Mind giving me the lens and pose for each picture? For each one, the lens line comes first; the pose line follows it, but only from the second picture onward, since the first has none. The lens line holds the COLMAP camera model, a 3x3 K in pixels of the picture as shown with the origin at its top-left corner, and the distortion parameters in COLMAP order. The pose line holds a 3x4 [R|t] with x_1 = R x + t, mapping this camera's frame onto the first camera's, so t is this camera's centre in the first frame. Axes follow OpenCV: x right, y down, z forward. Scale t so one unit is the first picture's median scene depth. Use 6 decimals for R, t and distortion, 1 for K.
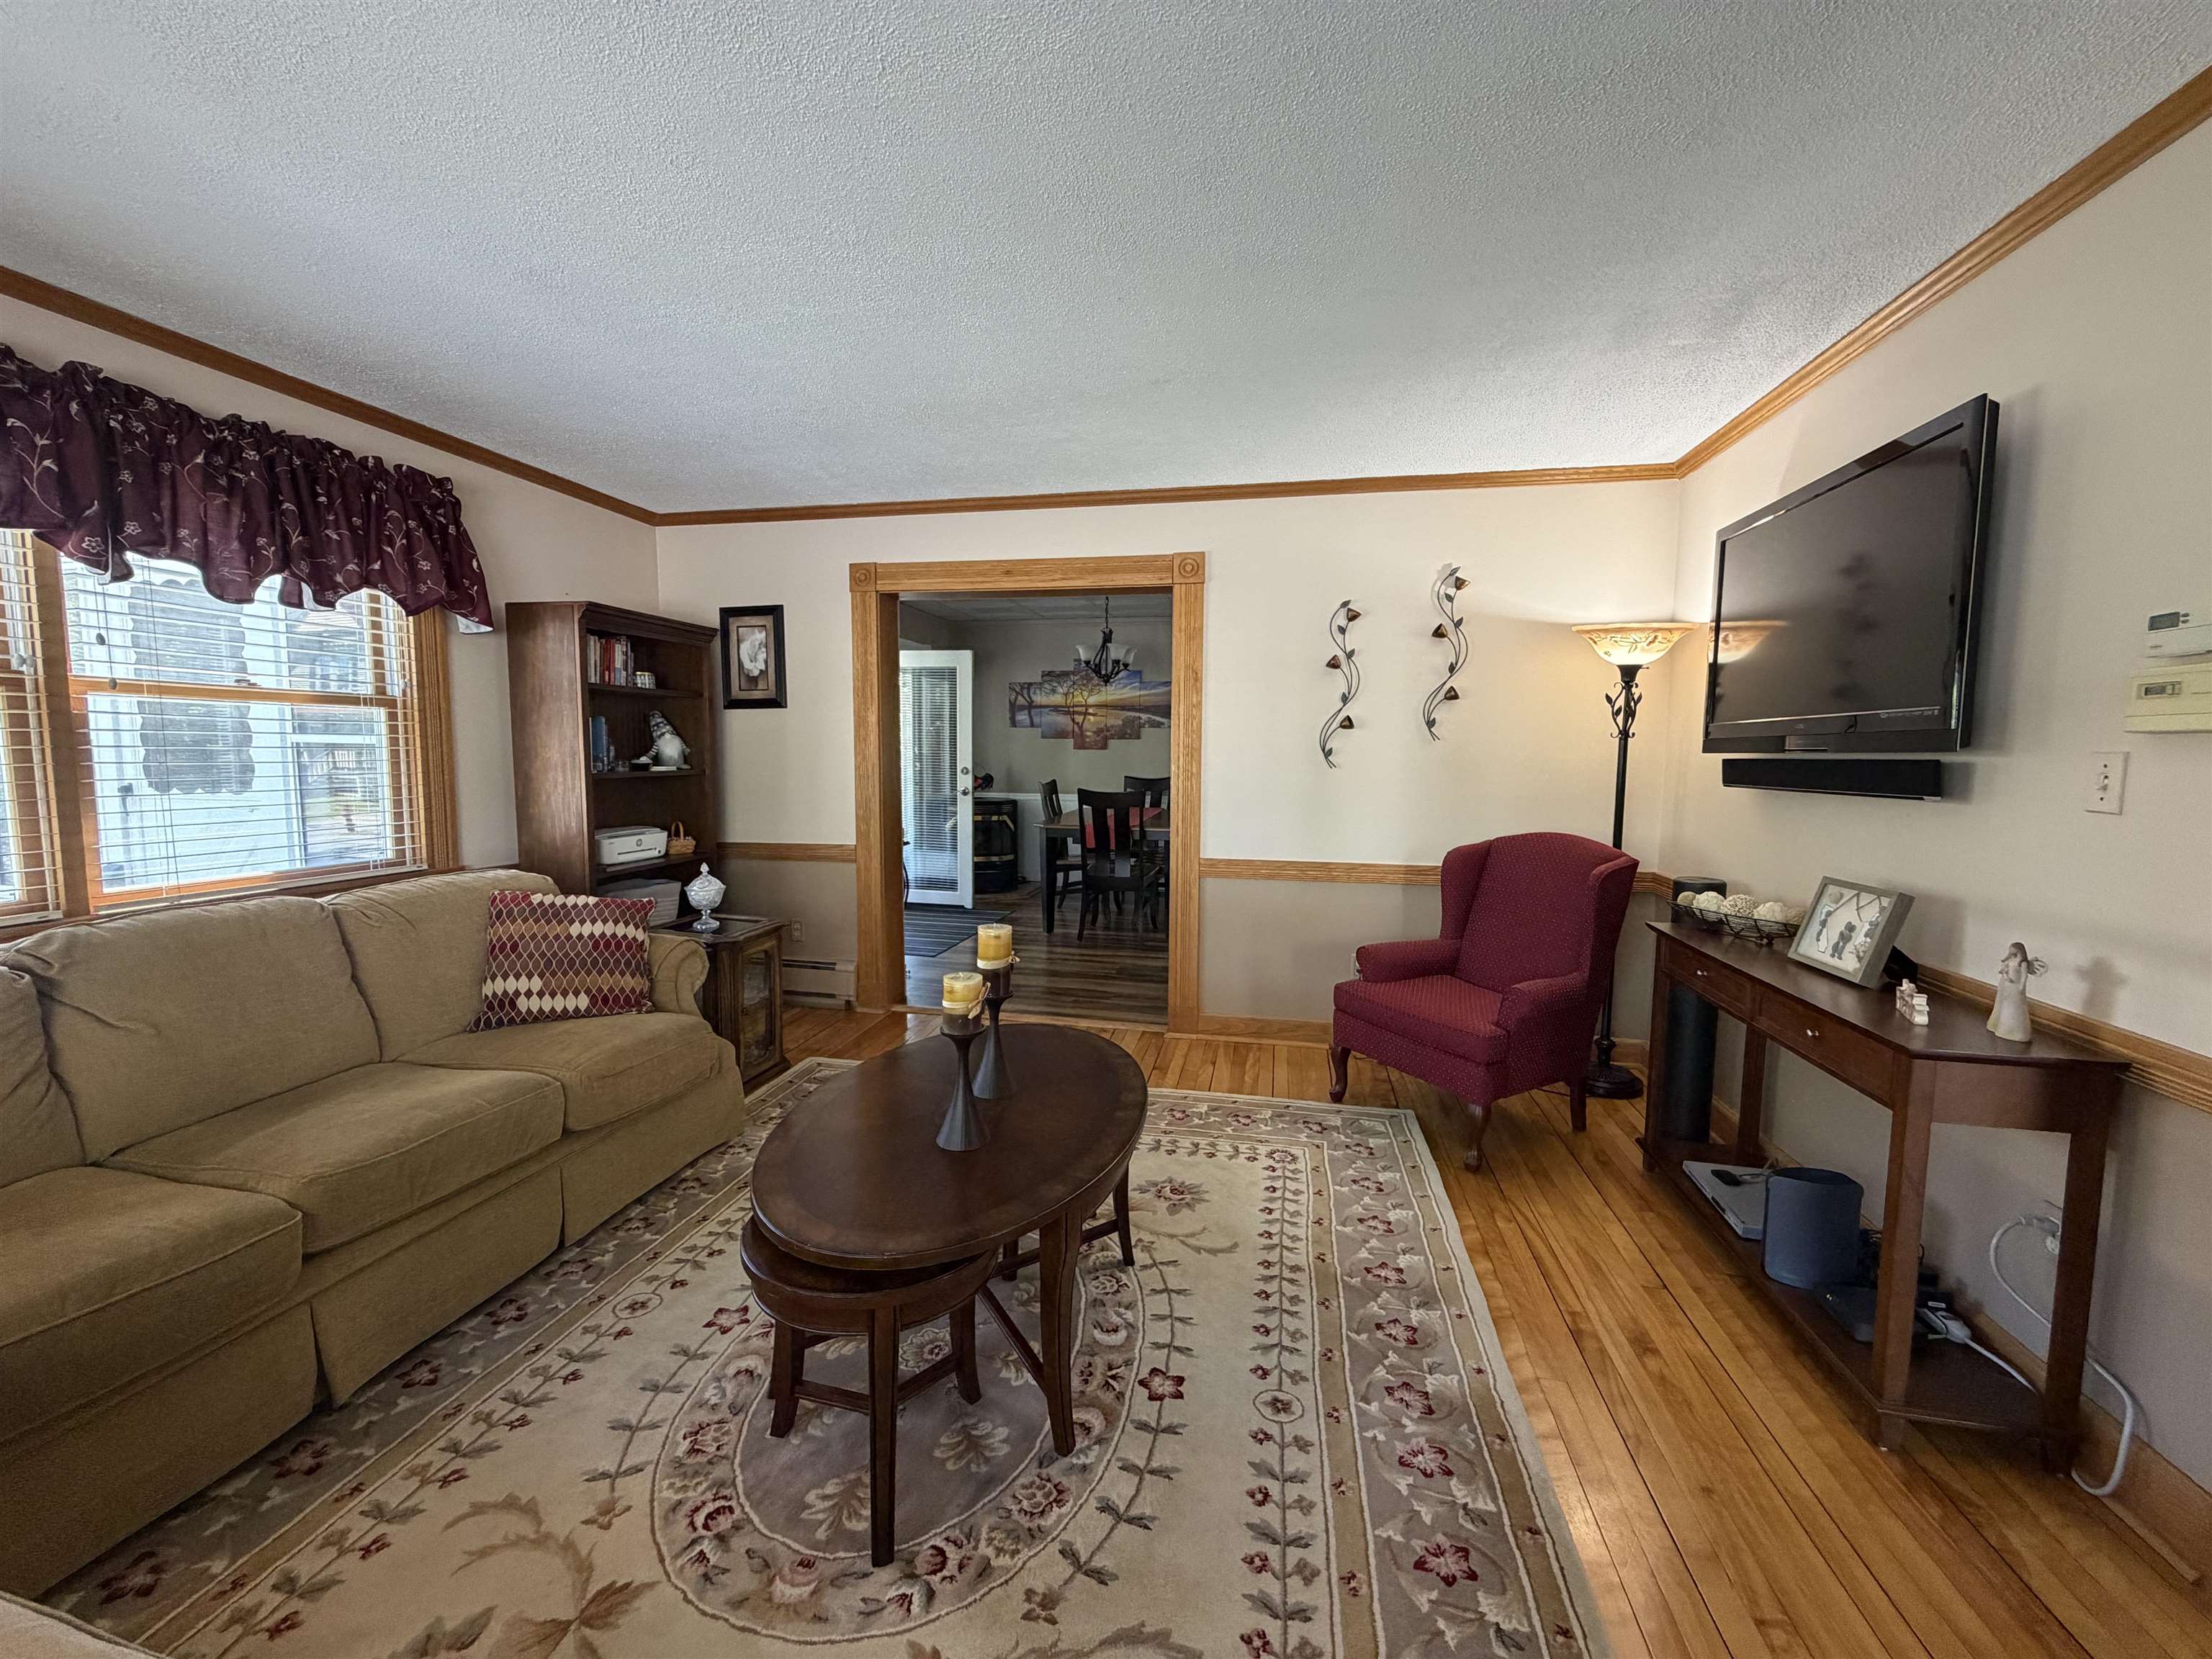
lens RADIAL K [[881.2, 0, 1102.8], [0, 881.2, 830.3], [0, 0, 1]] dist [-0.000712, 0.000289]
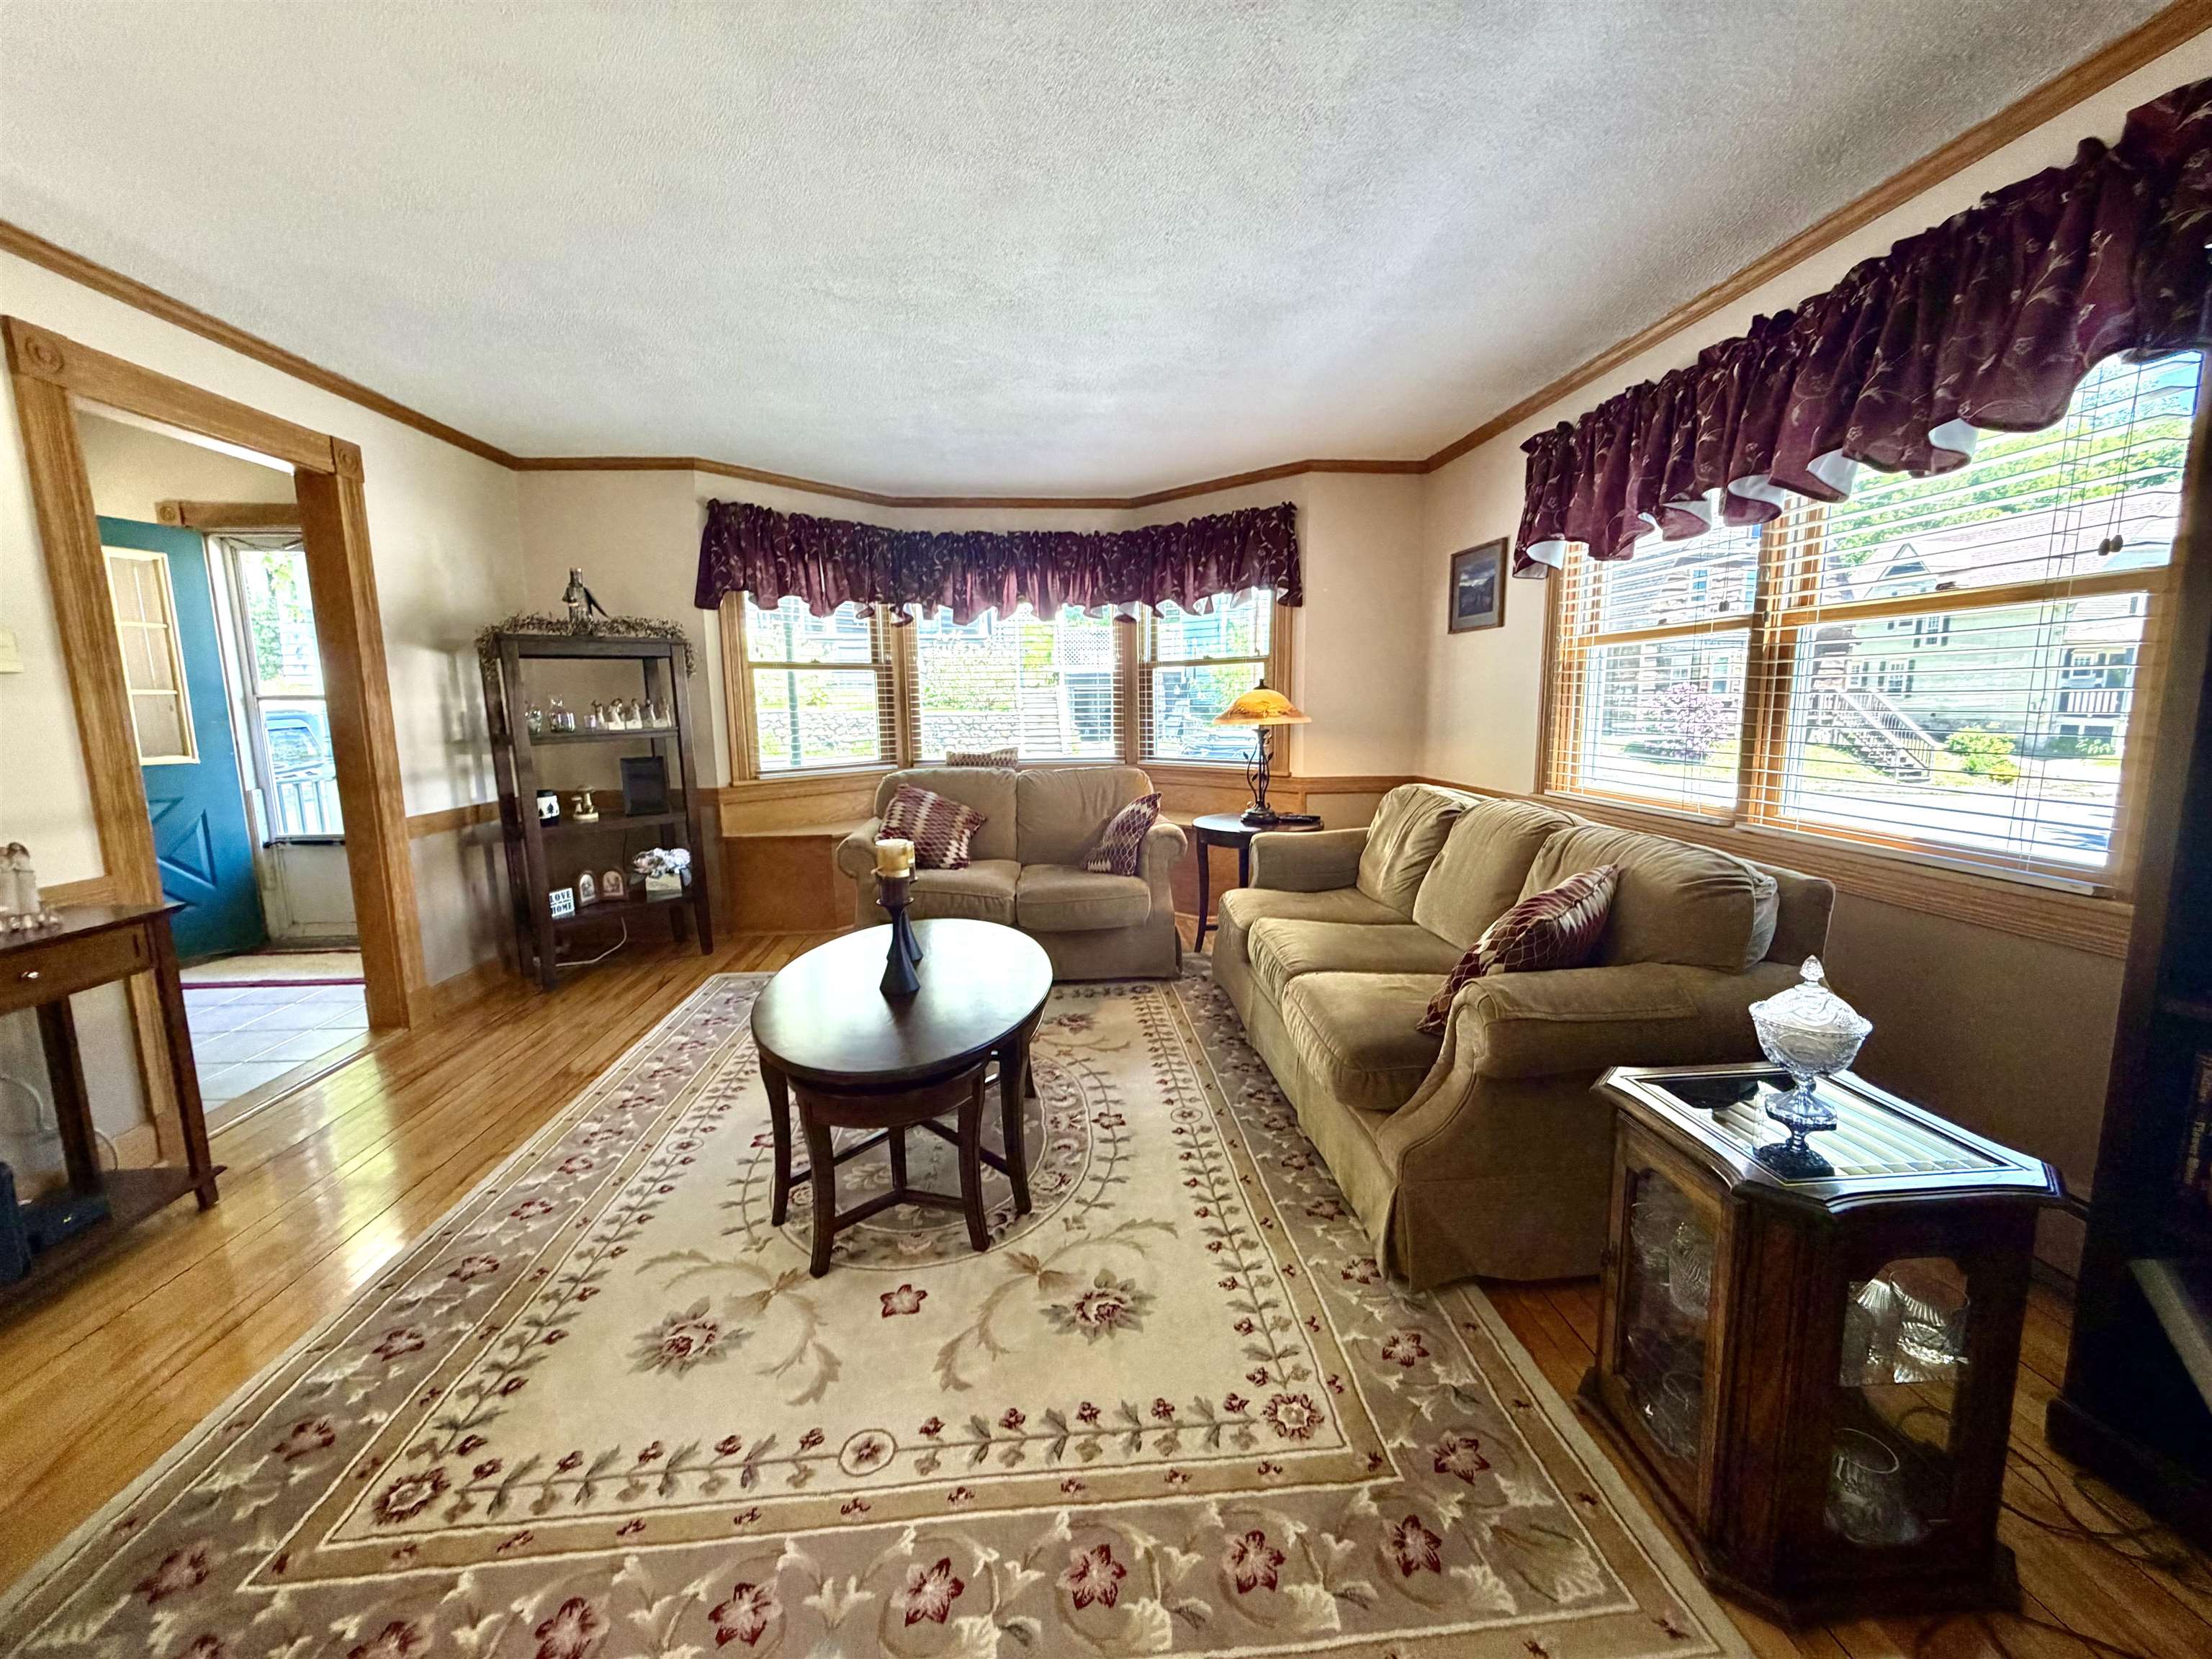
lens RADIAL K [[881.3, 0, 1106.7], [0, 881.3, 826.5], [0, 0, 1]] dist [-0.001109, 0.000753]
pose [[-0.960675, 0.044924, -0.274016, -0.066697], [-0.019036, 0.973849, 0.226397, -0.143558], [0.277021, 0.222710, -0.934698, 1.792320]]
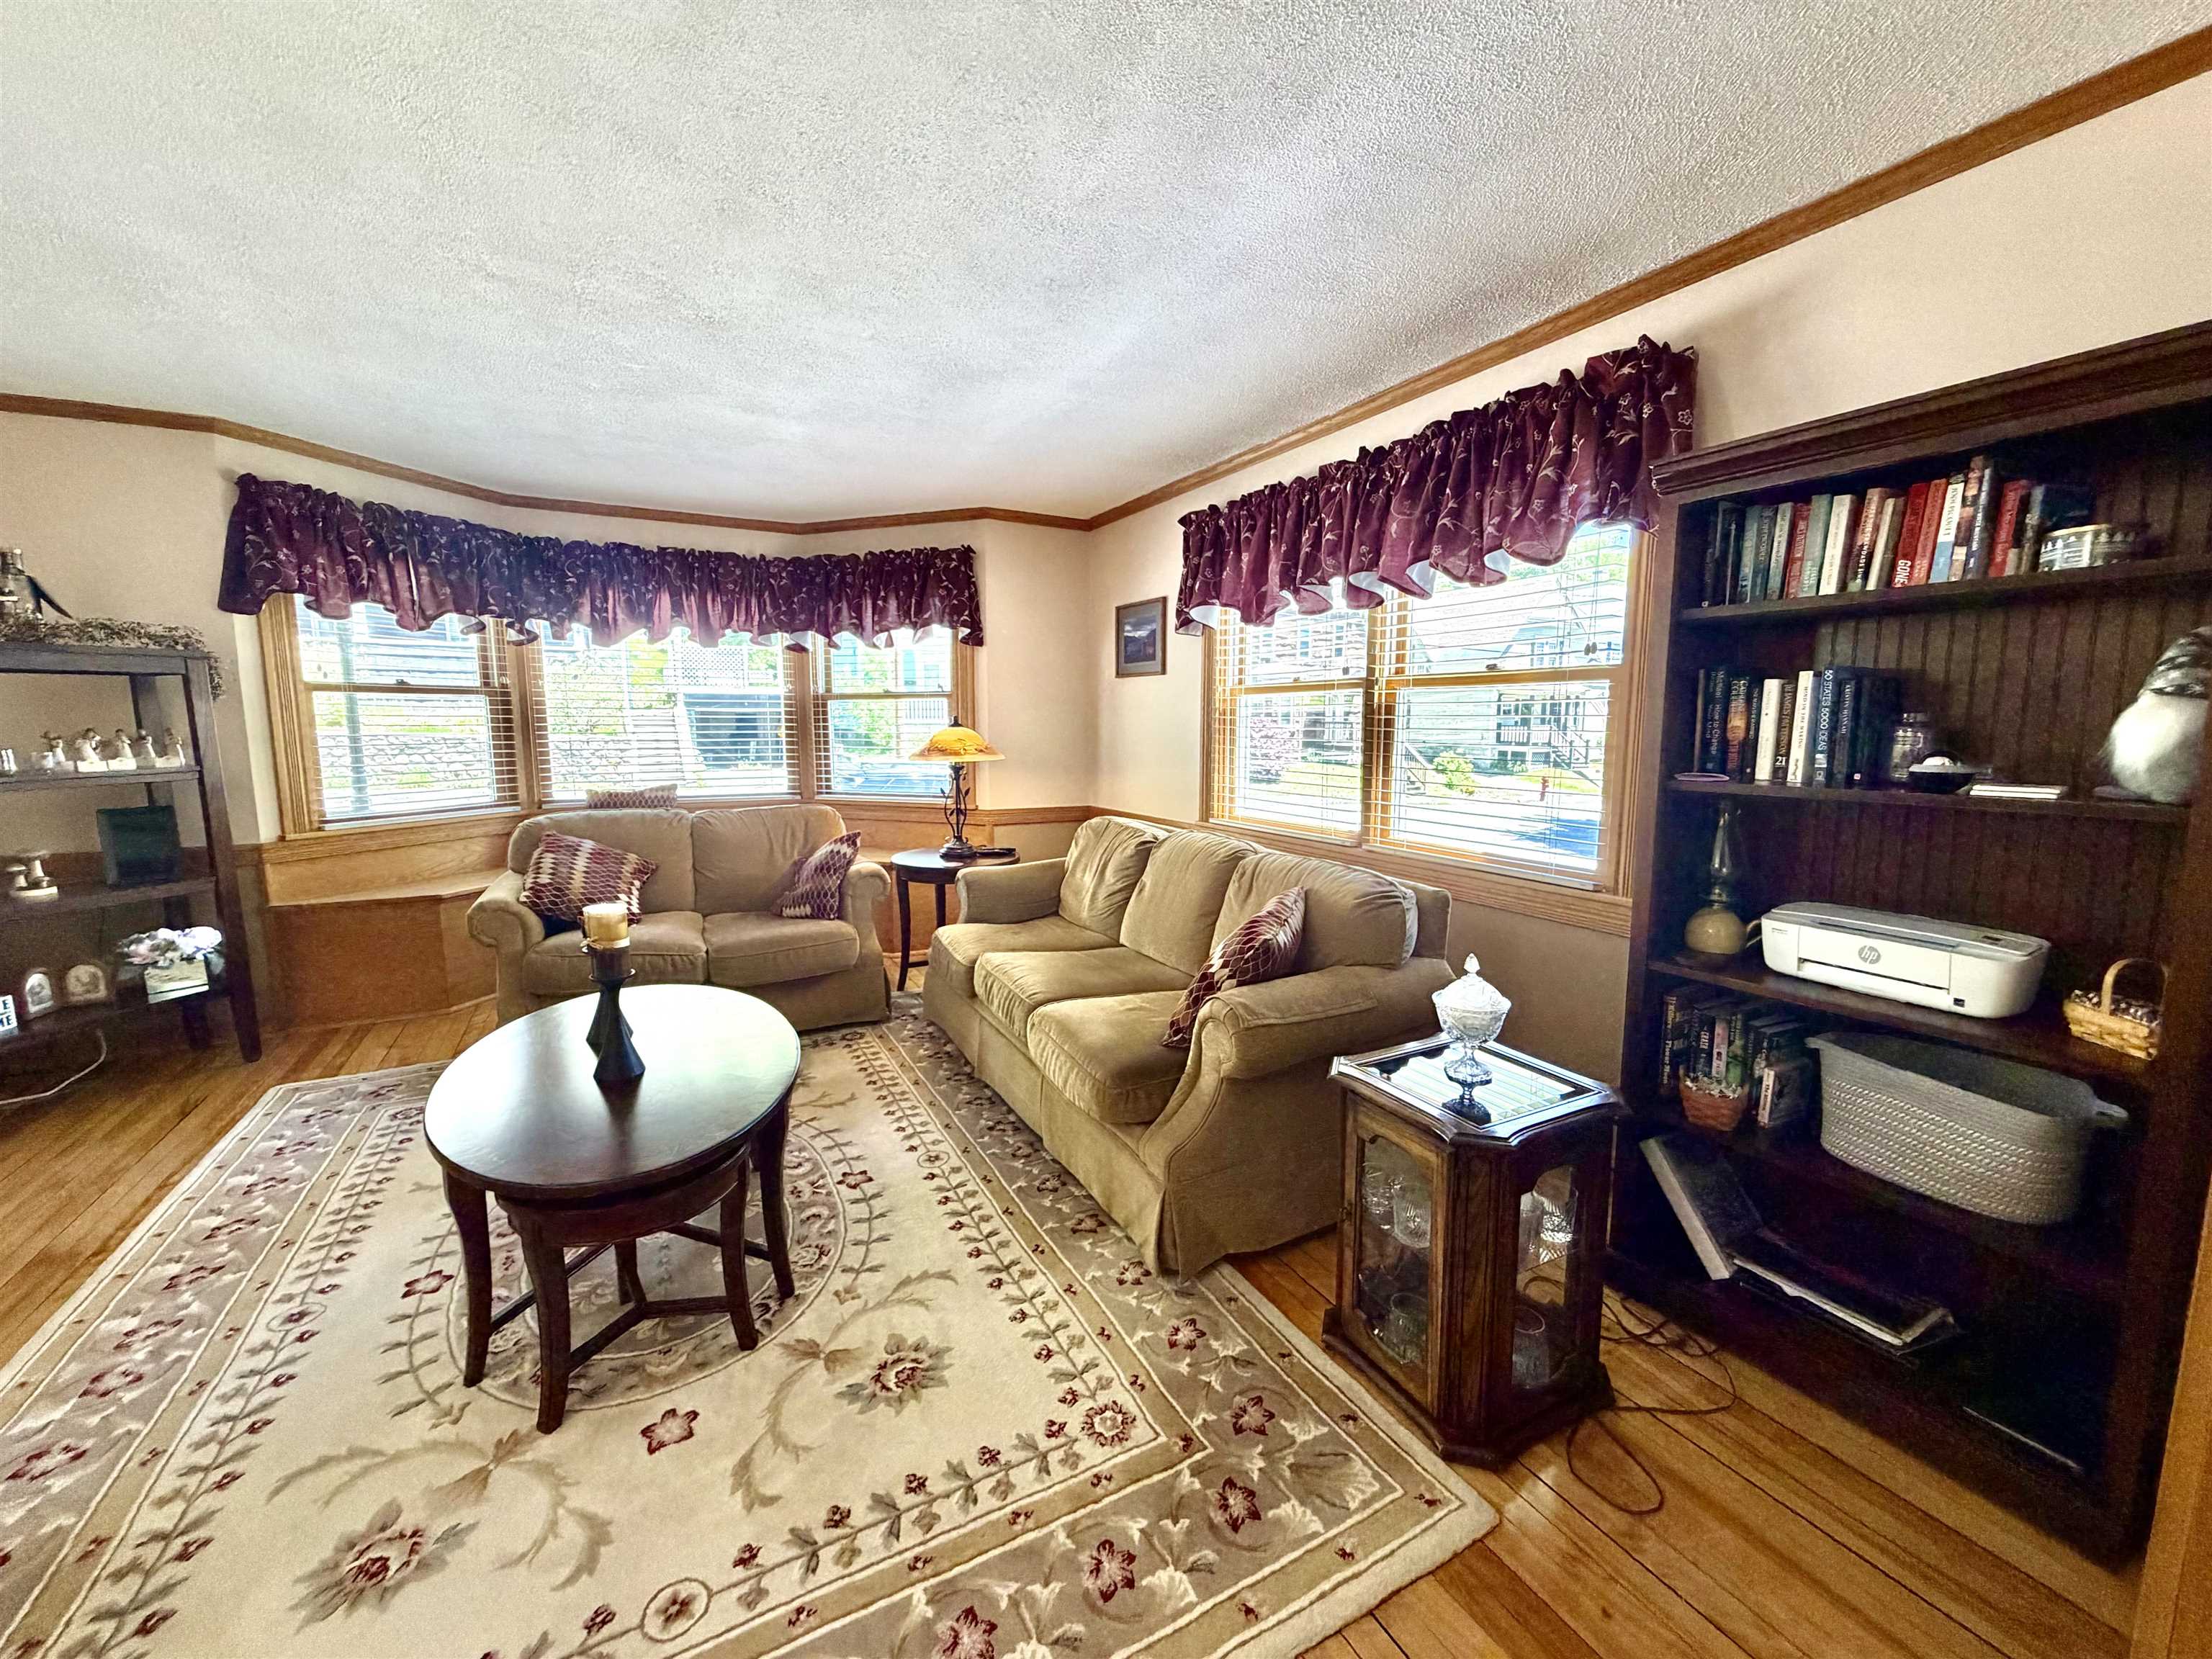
lens RADIAL K [[879.7, 0, 1104.7], [0, 879.7, 825.9], [0, 0, 1]] dist [0.000465, 0.000065]
pose [[-0.772469, 0.067430, -0.631462, 0.053269], [-0.064138, 0.980979, 0.183214, -0.167556], [0.631805, 0.182028, -0.753451, 1.756458]]
